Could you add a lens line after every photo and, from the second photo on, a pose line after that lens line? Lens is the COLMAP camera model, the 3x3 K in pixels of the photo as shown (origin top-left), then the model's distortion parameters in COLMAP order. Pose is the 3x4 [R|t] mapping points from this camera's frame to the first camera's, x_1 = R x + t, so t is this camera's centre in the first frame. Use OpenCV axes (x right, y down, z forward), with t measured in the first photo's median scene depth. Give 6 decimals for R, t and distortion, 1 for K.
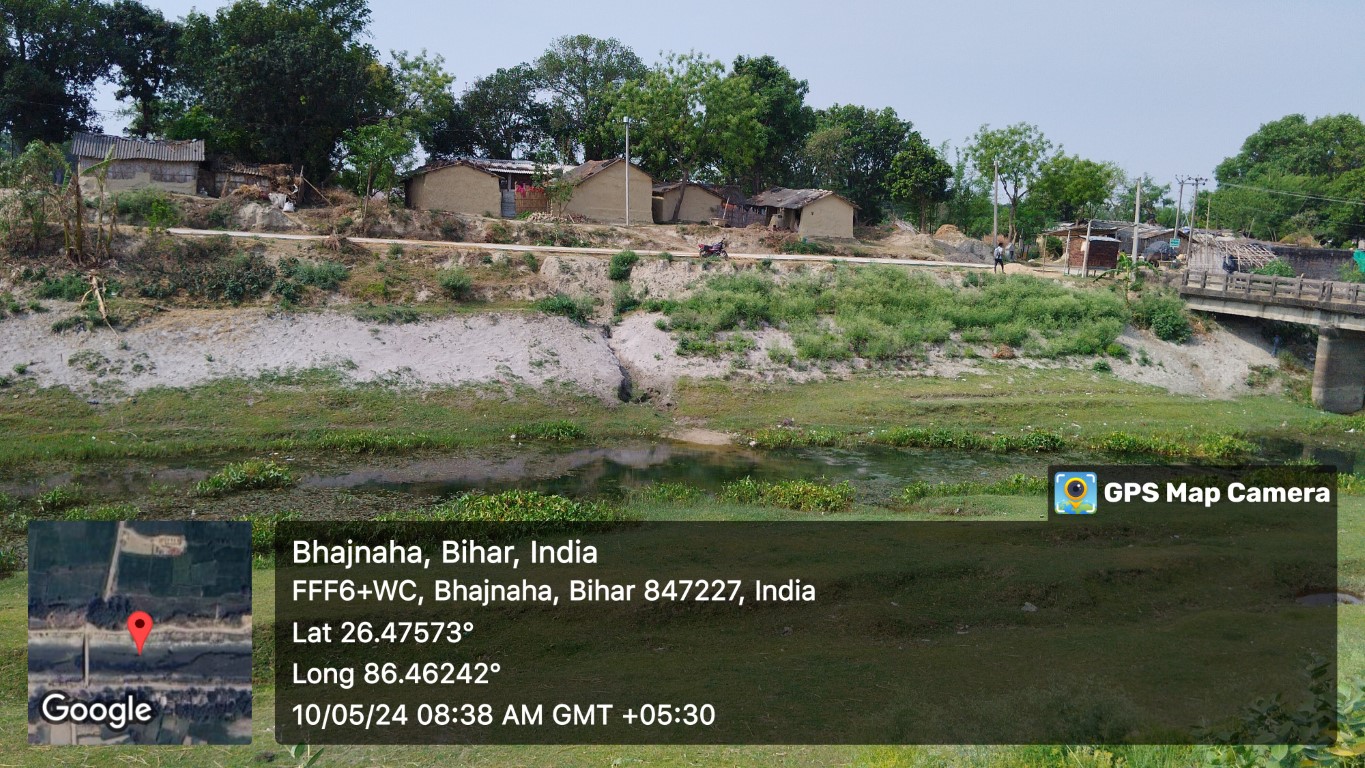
lens RADIAL K [[1130.2, 0, 687.8], [0, 1130.2, 391.6], [0, 0, 1]] dist [0.084892, -0.175619]
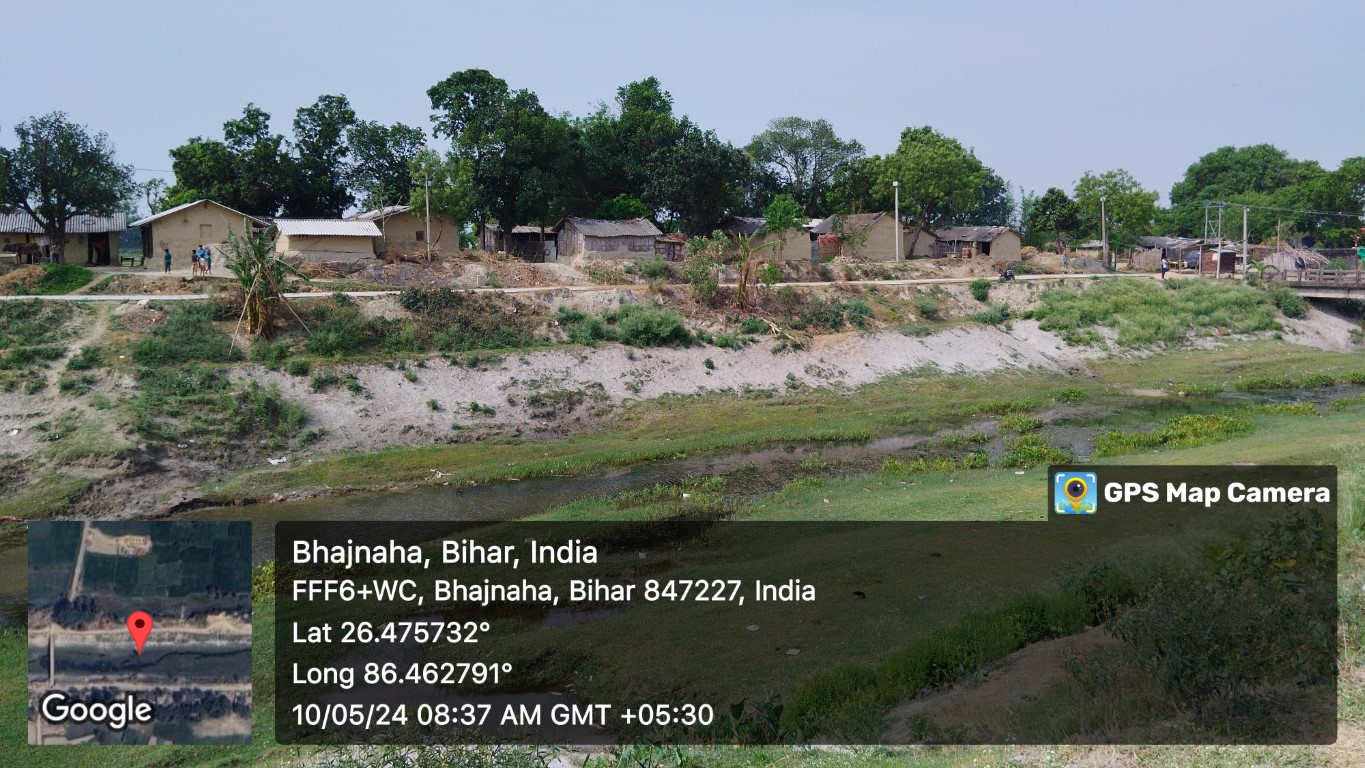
lens RADIAL K [[1130.2, 0, 687.8], [0, 1130.2, 391.6], [0, 0, 1]] dist [0.084892, -0.175619]
pose [[0.980013, -0.081200, 0.181605, -0.627592], [0.085646, 0.996185, -0.016764, 0.008013], [-0.179551, 0.031983, 0.983229, -0.304155]]
